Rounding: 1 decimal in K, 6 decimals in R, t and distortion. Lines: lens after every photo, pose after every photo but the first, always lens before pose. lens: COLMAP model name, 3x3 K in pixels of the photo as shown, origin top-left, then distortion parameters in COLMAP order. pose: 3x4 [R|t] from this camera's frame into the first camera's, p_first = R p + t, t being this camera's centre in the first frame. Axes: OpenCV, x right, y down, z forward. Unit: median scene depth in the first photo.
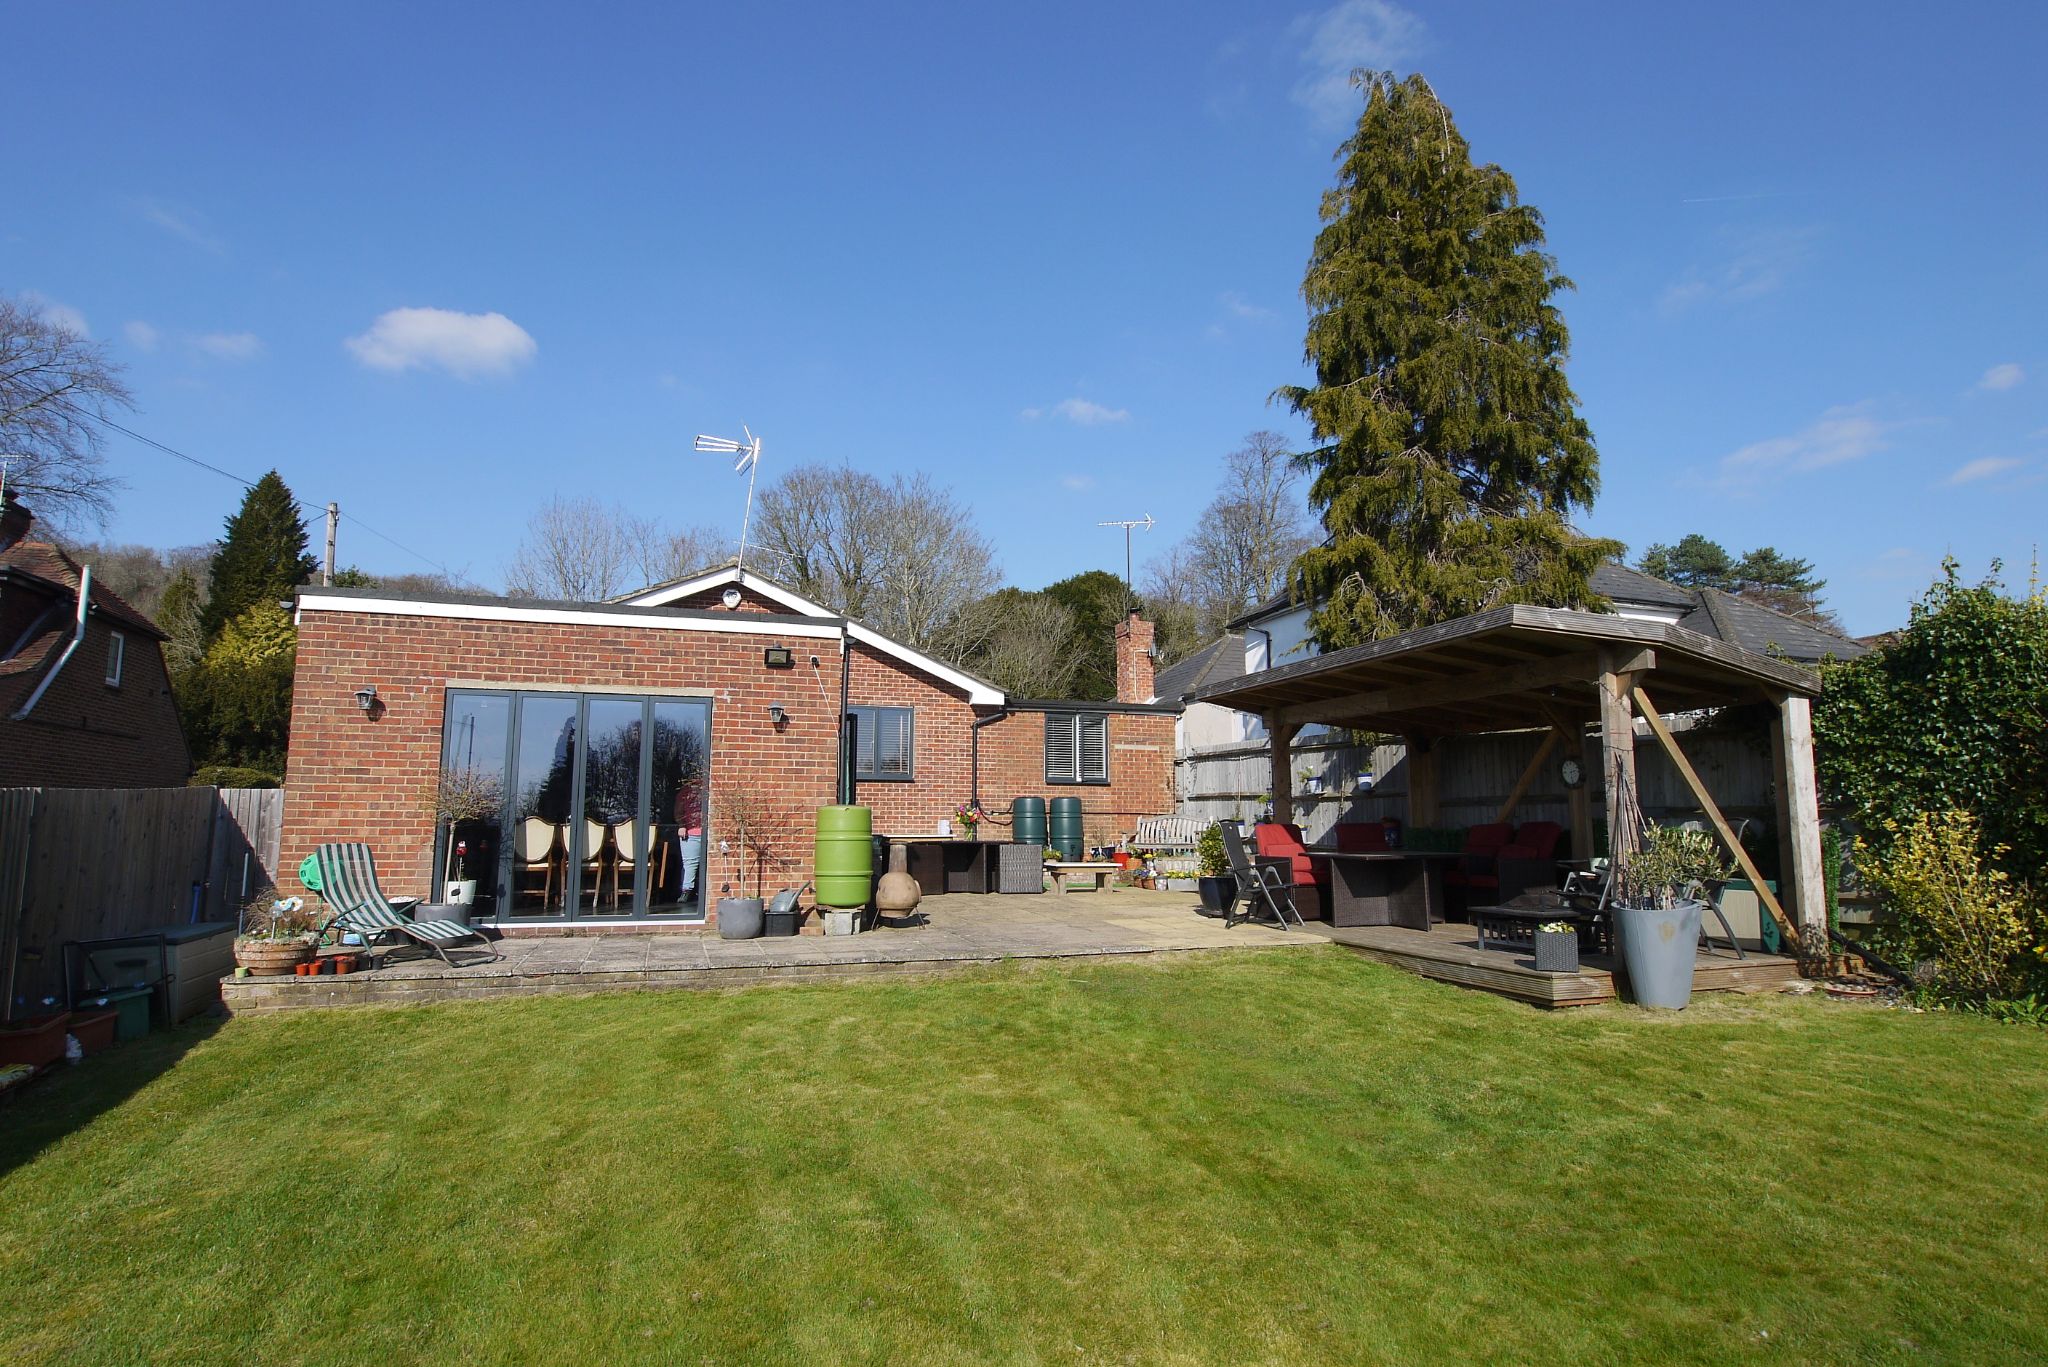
lens RADIAL K [[1071.7, 0, 1018.6], [0, 1071.7, 692.0], [0, 0, 1]] dist [-0.016857, -0.000979]
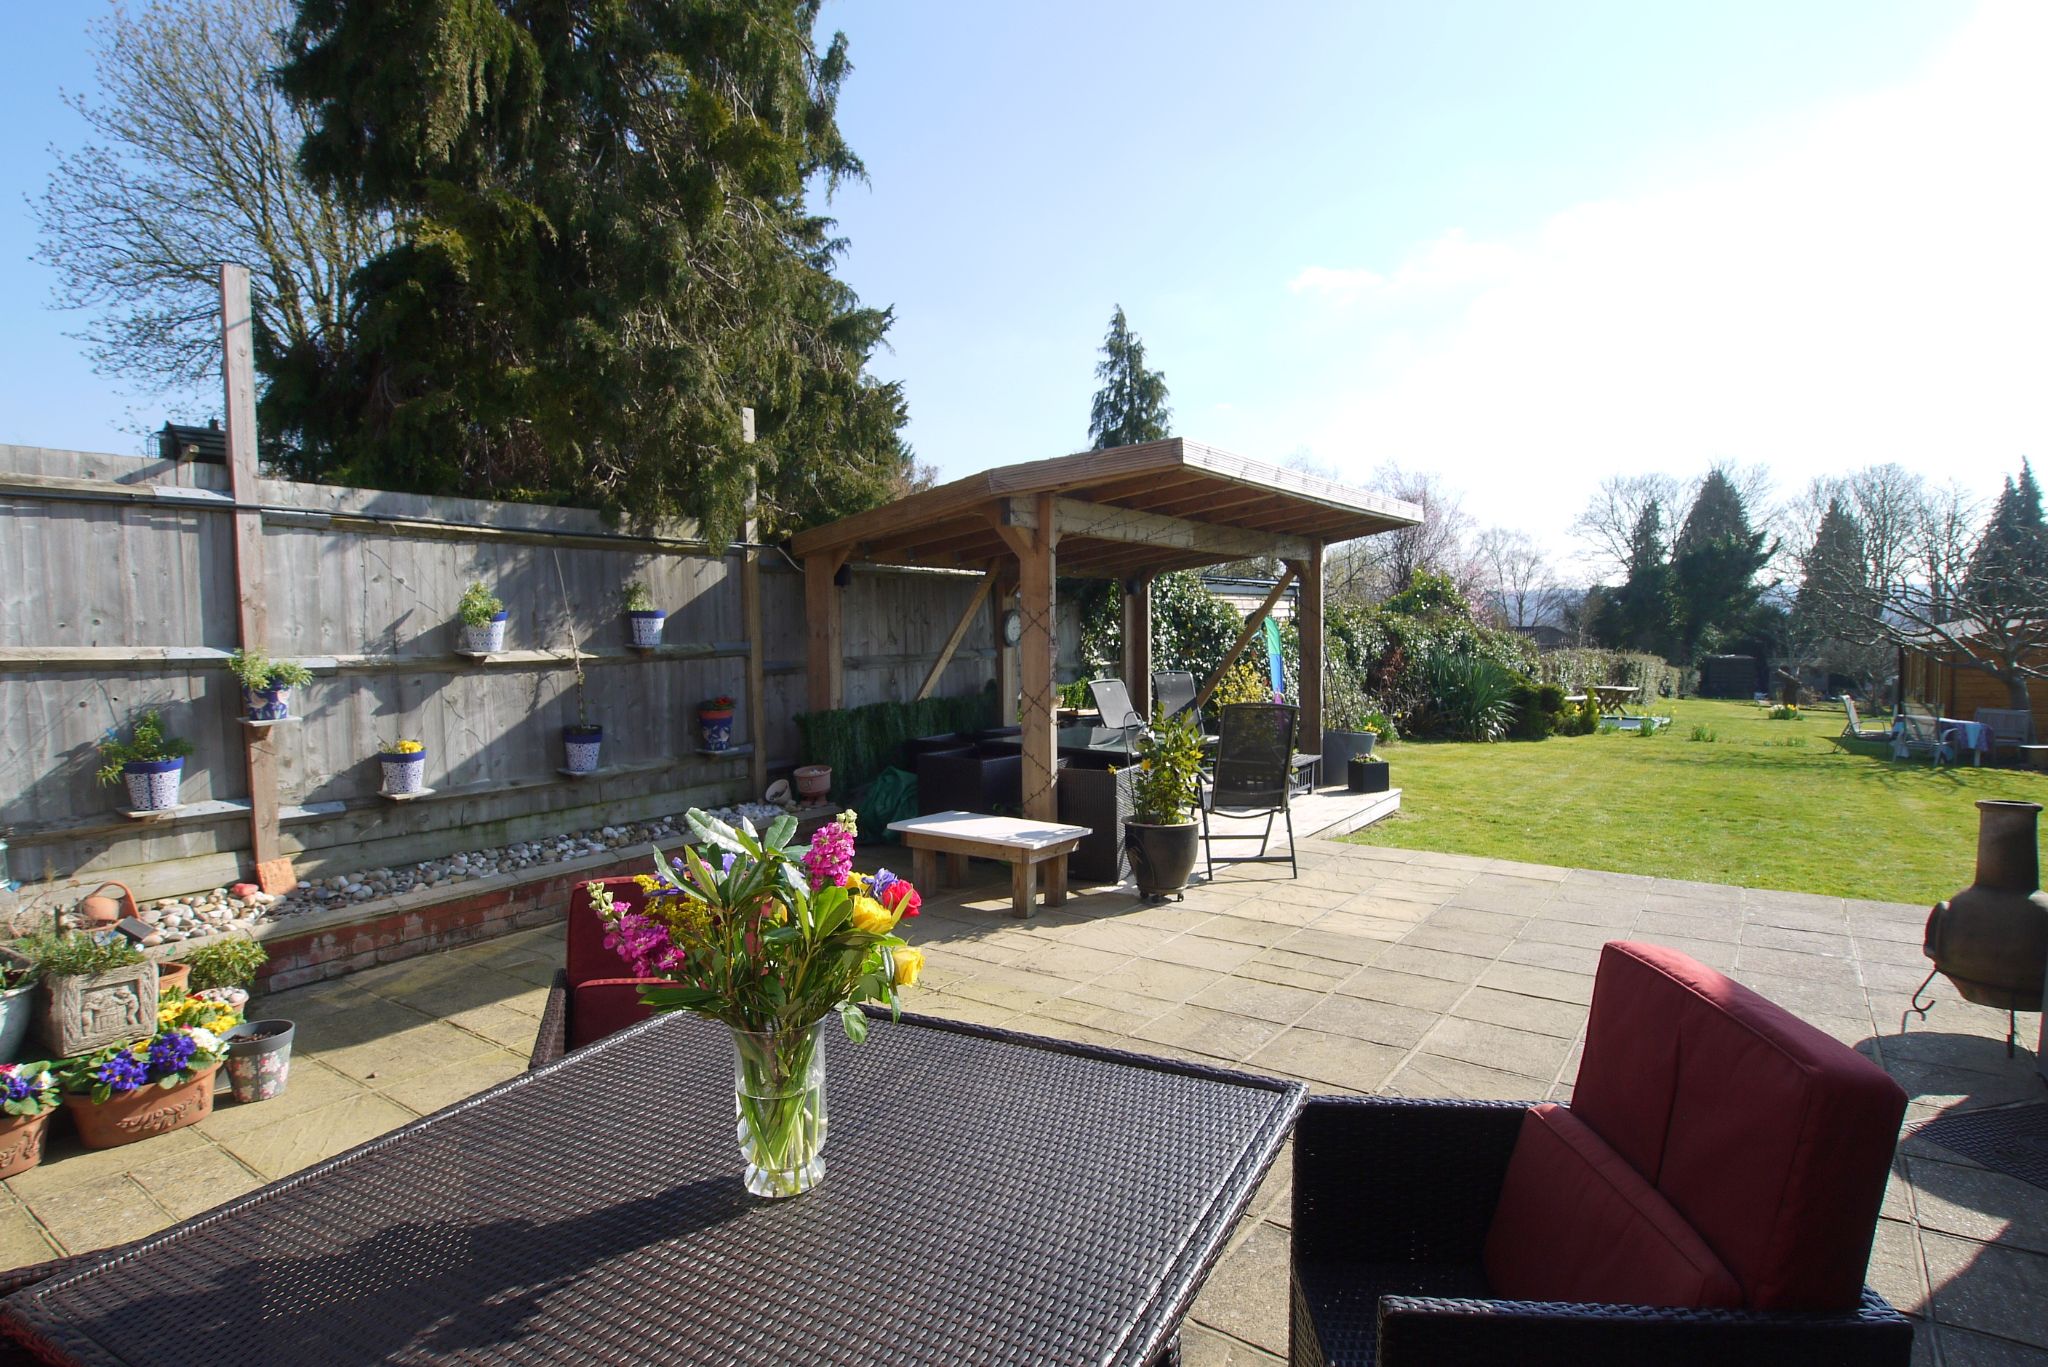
lens RADIAL K [[1071.7, 0, 1018.6], [0, 1071.7, 692.0], [0, 0, 1]] dist [-0.016857, -0.000979]
pose [[-0.605031, -0.041542, 0.795117, -0.150613], [-0.084164, 0.996380, -0.011986, 0.106867], [-0.791741, -0.074172, -0.606337, 1.182473]]
